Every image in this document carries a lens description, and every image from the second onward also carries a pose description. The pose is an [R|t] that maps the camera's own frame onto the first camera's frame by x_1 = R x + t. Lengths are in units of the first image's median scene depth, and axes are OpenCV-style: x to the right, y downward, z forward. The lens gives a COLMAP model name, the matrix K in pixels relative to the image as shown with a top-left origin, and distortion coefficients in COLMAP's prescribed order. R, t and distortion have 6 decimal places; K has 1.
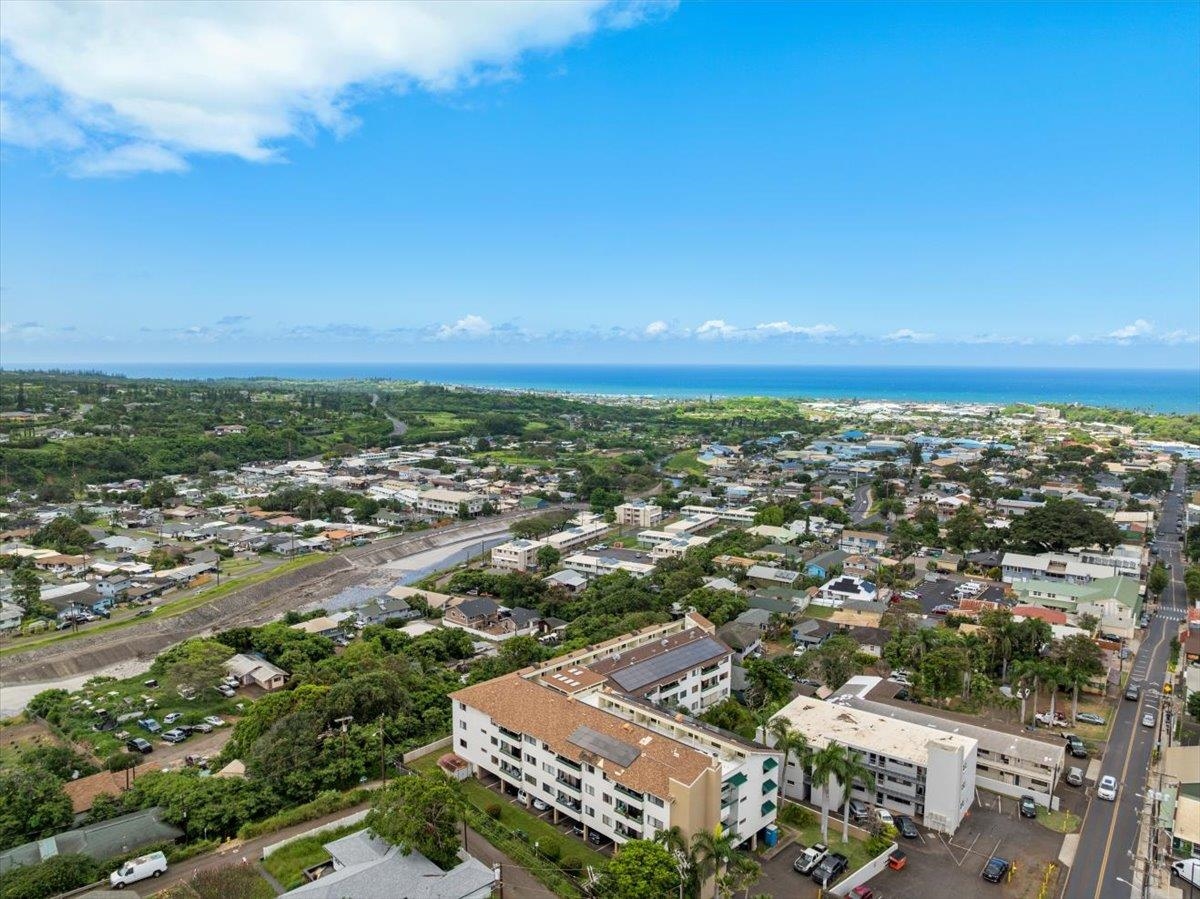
lens RADIAL K [[845.2, 0, 606.3], [0, 845.2, 455.1], [0, 0, 1]] dist [-0.044698, 0.008230]
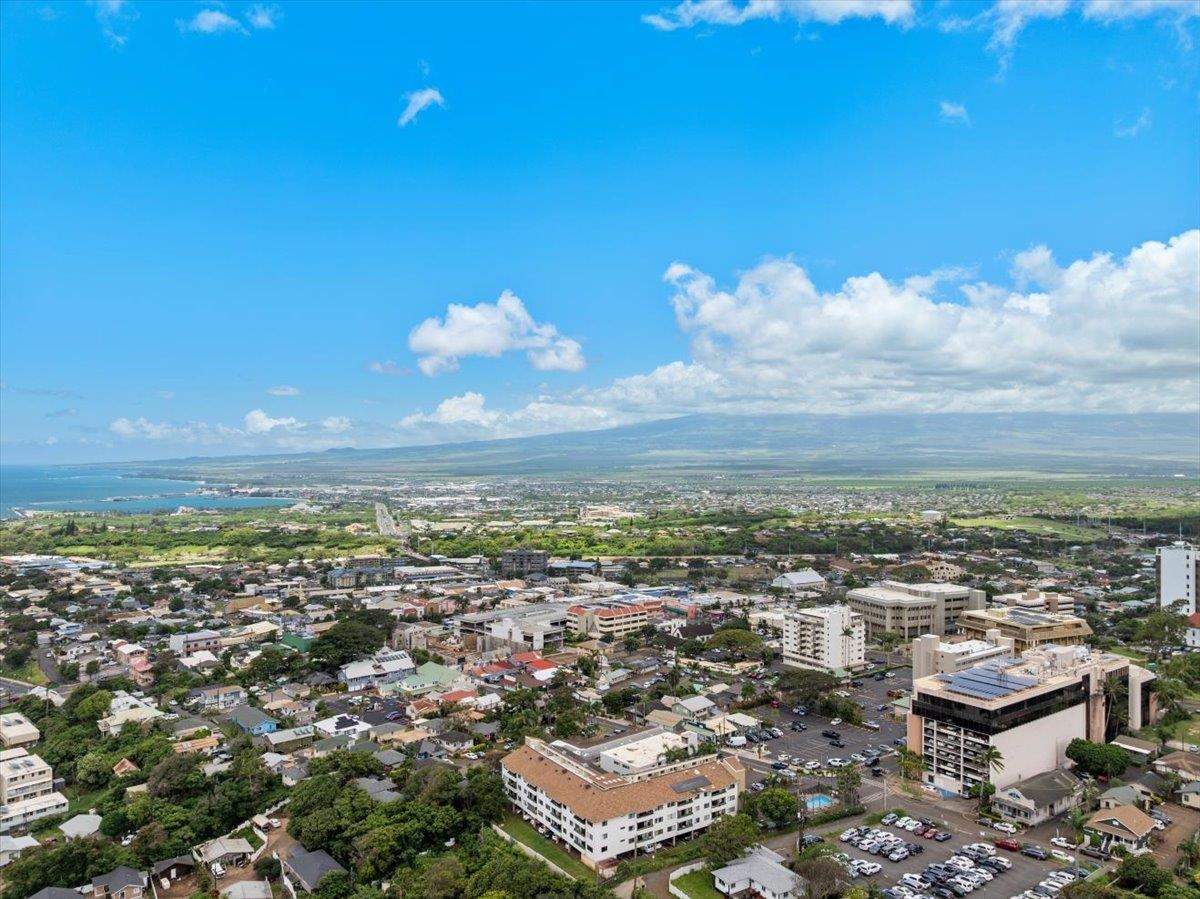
lens RADIAL K [[845.2, 0, 606.3], [0, 845.2, 455.1], [0, 0, 1]] dist [-0.044698, 0.008230]
pose [[0.199705, -0.001125, 0.979855, -0.729326], [0.111729, 0.993503, -0.021631, -0.143923], [-0.973465, 0.113798, 0.198534, 0.277242]]
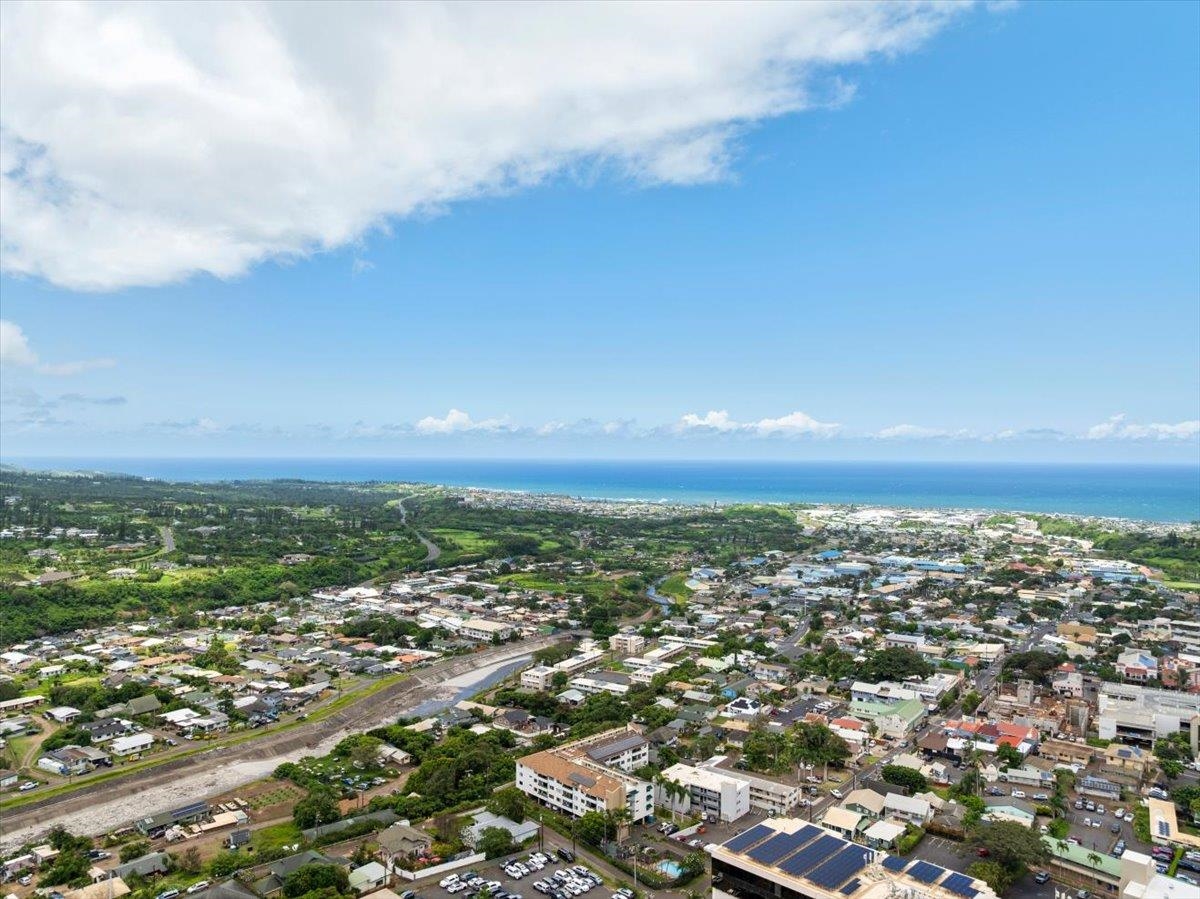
lens RADIAL K [[846.8, 0, 600.0], [0, 846.8, 449.5], [0, 0, 1]] dist [-0.039602, 0.001039]
pose [[0.999755, -0.000881, -0.022126, 0.039948], [-0.001724, 0.993083, -0.117405, -0.121890], [0.022077, 0.117414, 0.992838, -0.586509]]
